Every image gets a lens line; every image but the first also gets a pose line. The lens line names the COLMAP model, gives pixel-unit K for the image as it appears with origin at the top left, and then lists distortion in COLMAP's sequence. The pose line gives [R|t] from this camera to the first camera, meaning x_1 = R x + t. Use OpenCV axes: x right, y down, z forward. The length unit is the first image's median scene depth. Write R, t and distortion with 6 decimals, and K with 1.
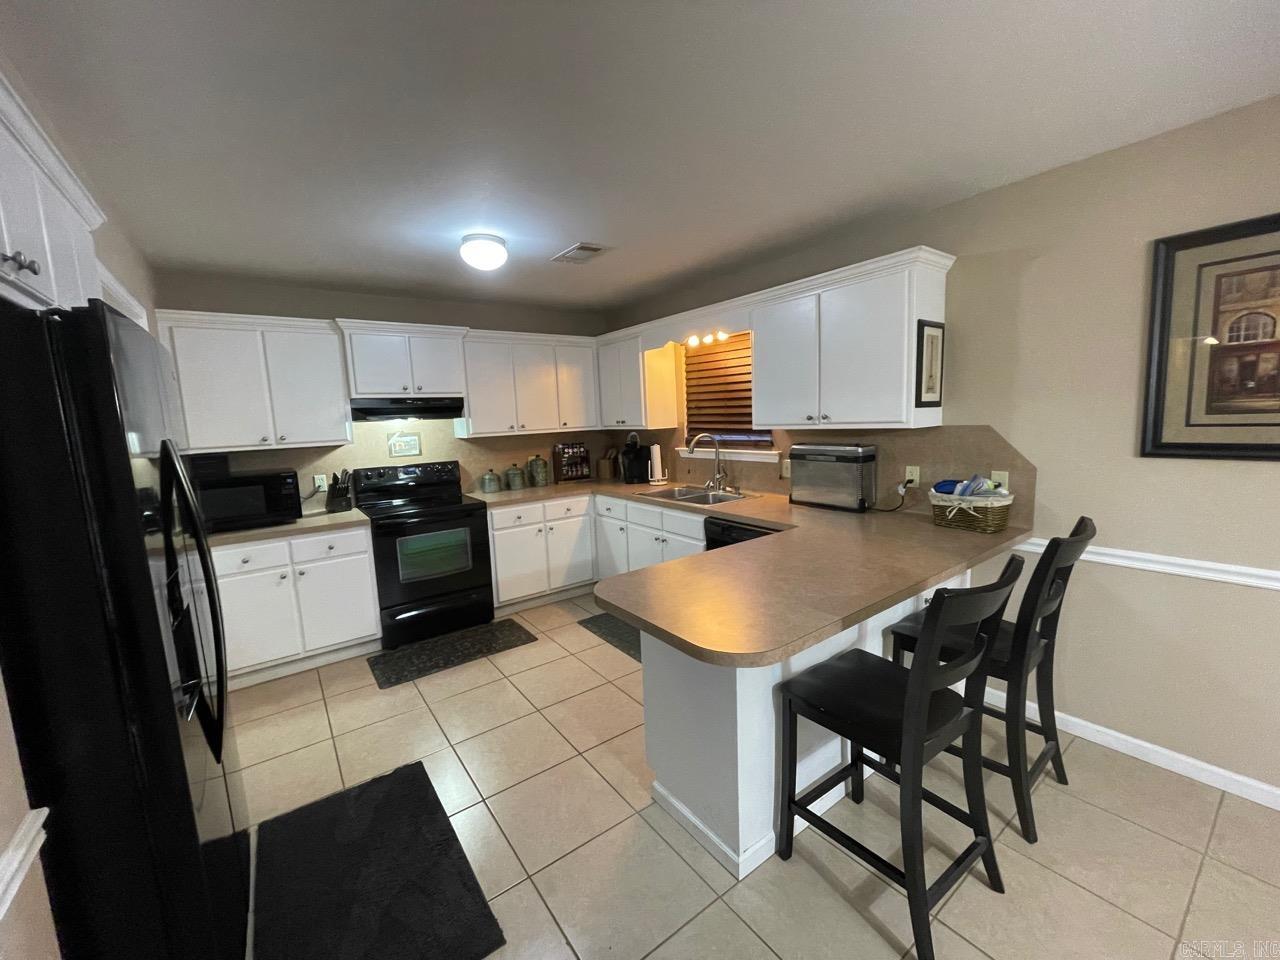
lens RADIAL K [[514.9, 0, 643.4], [0, 514.9, 481.4], [0, 0, 1]] dist [-0.006266, 0.000166]
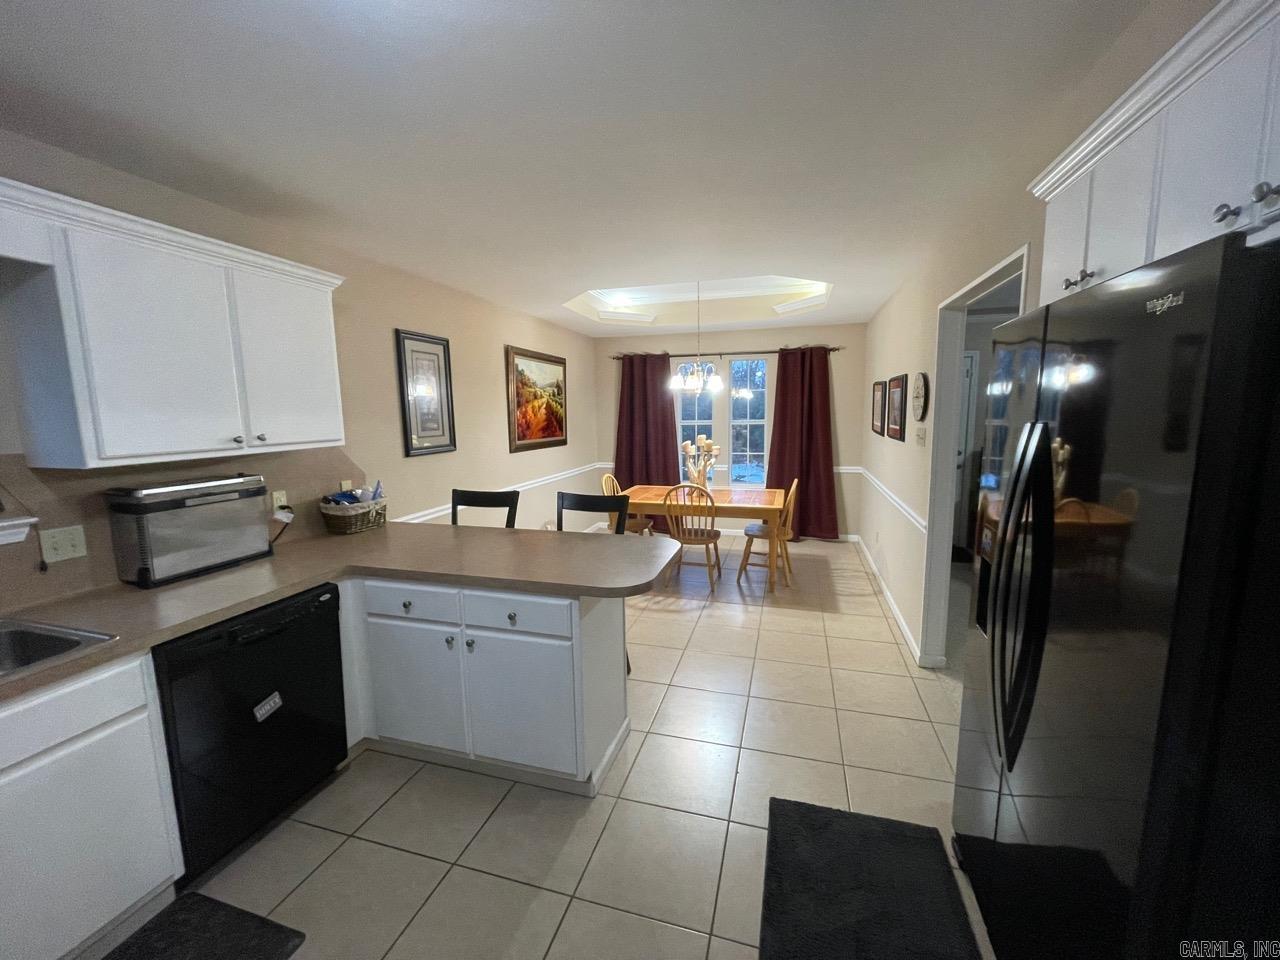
lens RADIAL K [[514.9, 0, 645.0], [0, 514.9, 480.2], [0, 0, 1]] dist [-0.006266, 0.000166]
pose [[-0.609301, -0.053481, 0.791134, -0.437623], [0.143453, 0.973825, 0.176312, -0.085239], [-0.779855, 0.220918, -0.585680, 0.744135]]
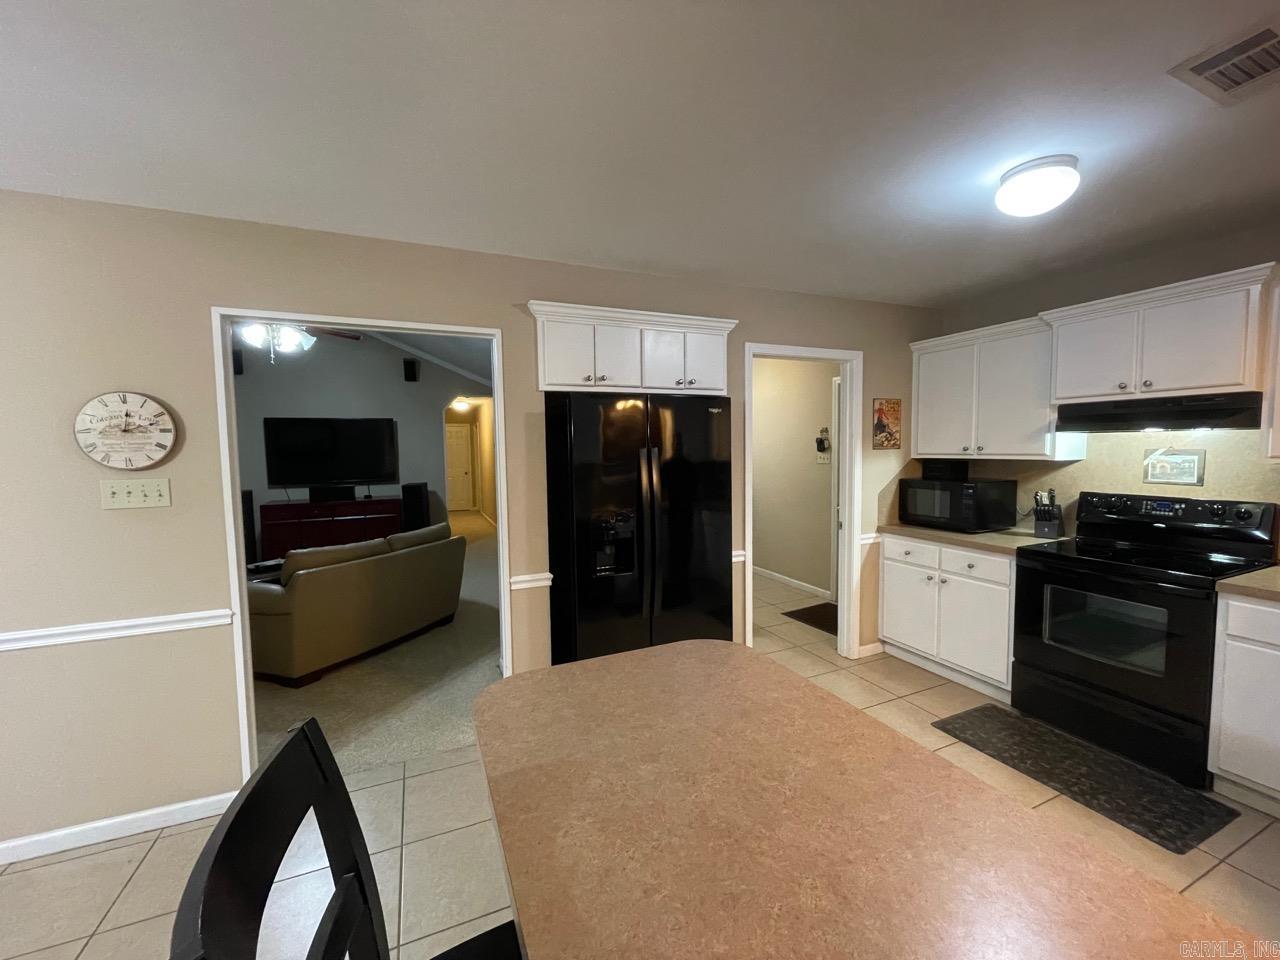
lens RADIAL K [[514.9, 0, 637.3], [0, 514.9, 476.8], [0, 0, 1]] dist [-0.006266, 0.000166]
pose [[-0.228943, 0.101099, -0.968176, 0.359164], [-0.099878, 0.986904, 0.126672, -0.077007], [0.968302, 0.125700, -0.215847, 0.494039]]
